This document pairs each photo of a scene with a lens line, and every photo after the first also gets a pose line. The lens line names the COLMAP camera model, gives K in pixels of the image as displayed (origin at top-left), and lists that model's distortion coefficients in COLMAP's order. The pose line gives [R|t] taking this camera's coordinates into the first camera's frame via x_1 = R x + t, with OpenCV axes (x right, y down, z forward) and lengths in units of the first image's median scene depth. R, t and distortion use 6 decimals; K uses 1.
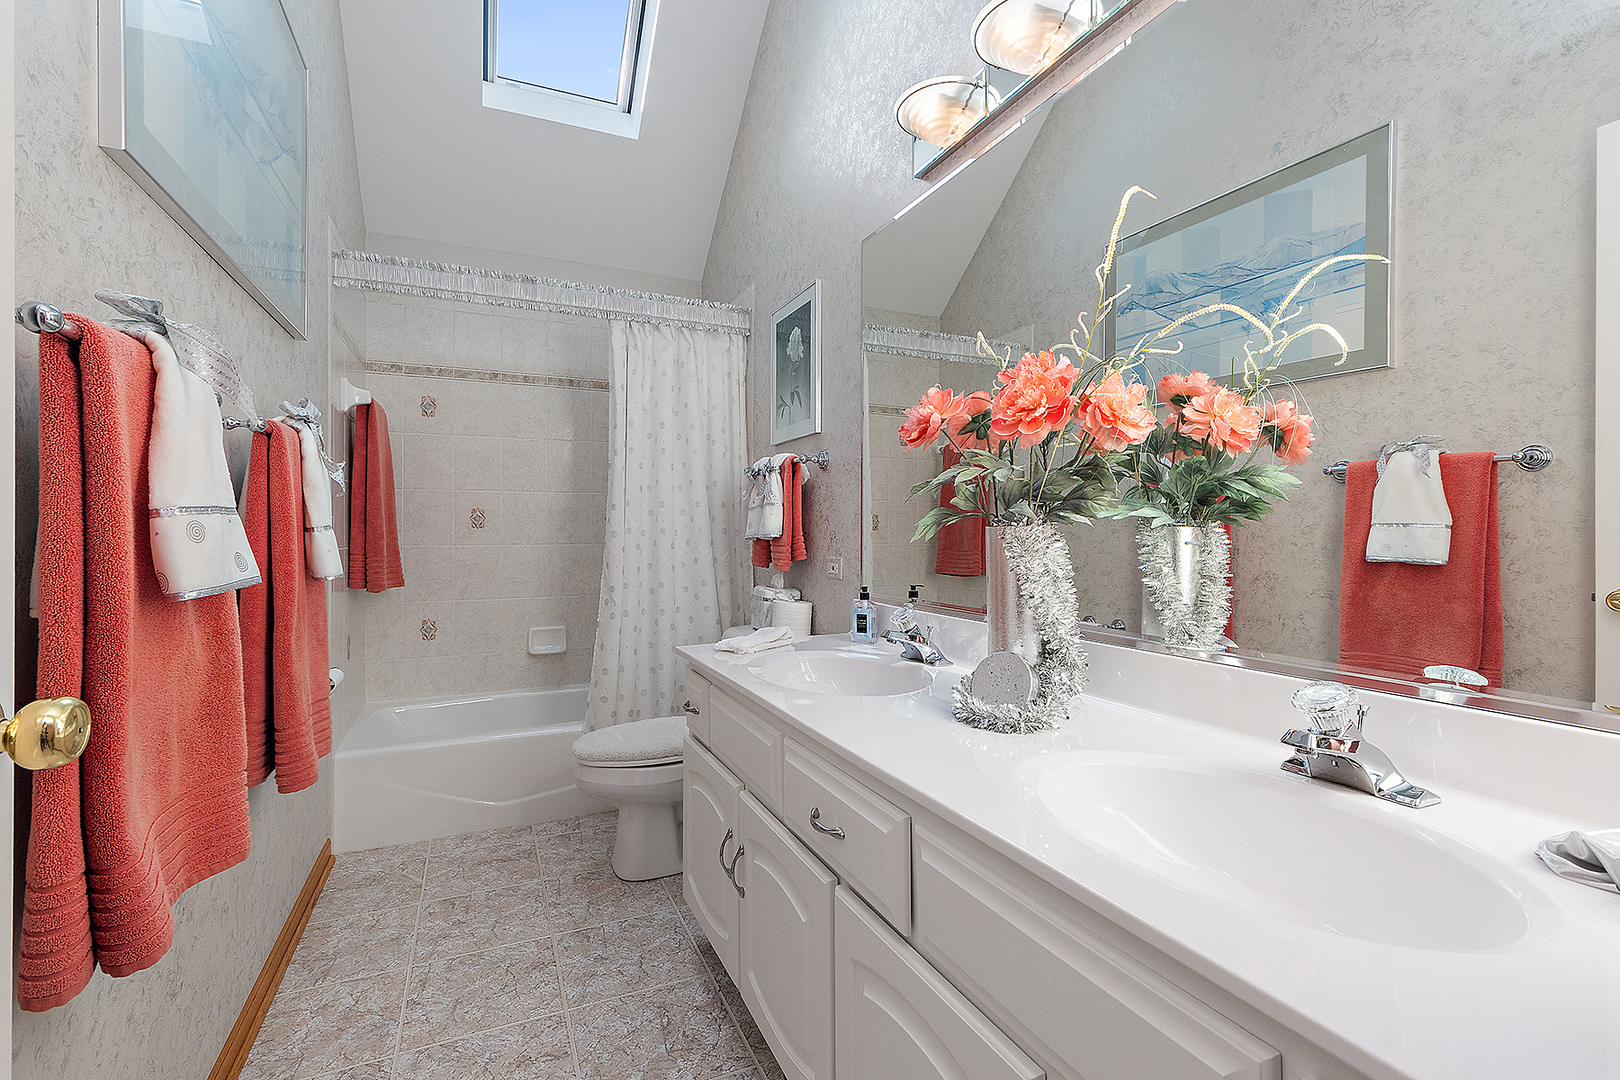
lens RADIAL K [[730.6, 0, 805.4], [0, 730.6, 538.4], [0, 0, 1]] dist [-0.003780, 0.000451]
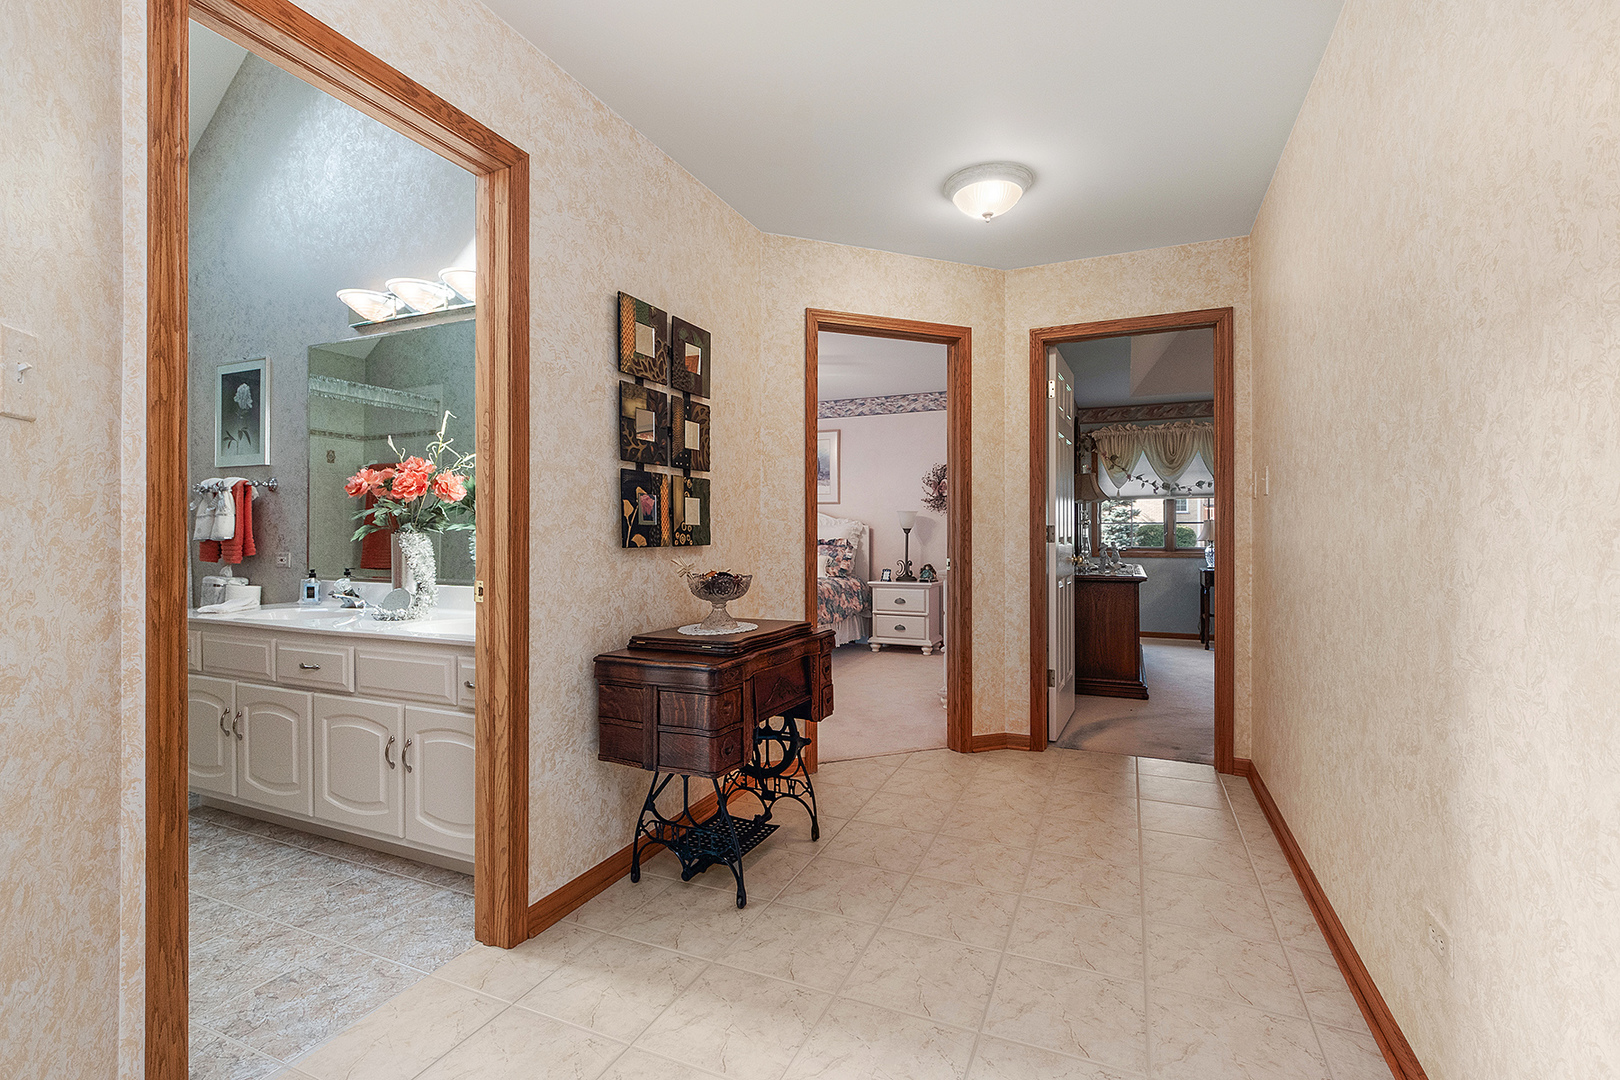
lens RADIAL K [[730.6, 0, 801.5], [0, 730.6, 535.7], [0, 0, 1]] dist [-0.003780, 0.000451]
pose [[0.748669, 0.002874, 0.662938, -0.200258], [0.002065, 0.999976, -0.006668, 0.005016], [-0.662941, 0.006361, 0.748645, -1.032546]]
